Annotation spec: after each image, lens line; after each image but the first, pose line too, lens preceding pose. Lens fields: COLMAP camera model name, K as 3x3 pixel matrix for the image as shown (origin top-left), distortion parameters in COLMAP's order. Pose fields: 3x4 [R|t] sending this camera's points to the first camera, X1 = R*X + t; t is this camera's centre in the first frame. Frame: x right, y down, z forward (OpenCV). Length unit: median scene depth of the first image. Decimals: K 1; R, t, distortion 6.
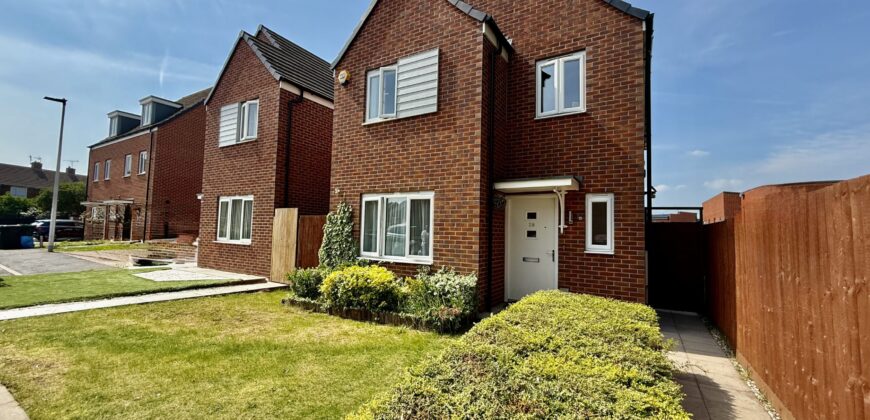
lens RADIAL K [[351.1, 0, 435.0], [0, 351.1, 210.0], [0, 0, 1]] dist [-0.011888, 0.000622]
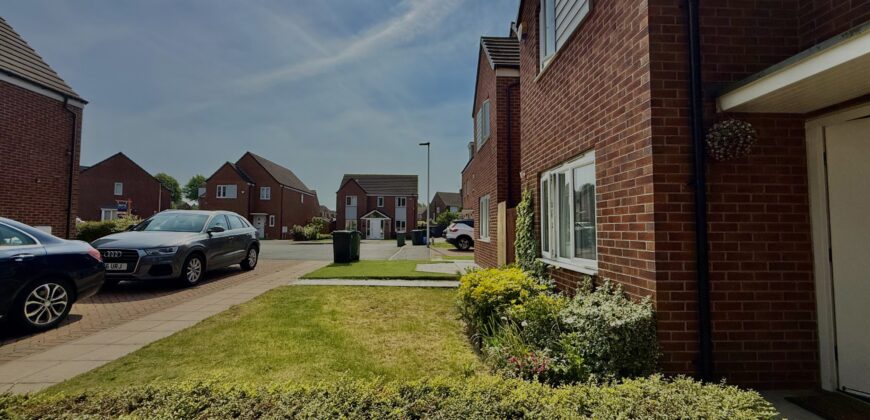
lens RADIAL K [[351.1, 0, 435.0], [0, 351.1, 210.0], [0, 0, 1]] dist [-0.011888, 0.000622]
pose [[0.540773, -0.068031, -0.838413, 0.339525], [0.059041, 0.997336, -0.042846, 0.059219], [0.839094, -0.026331, 0.543349, 0.481357]]
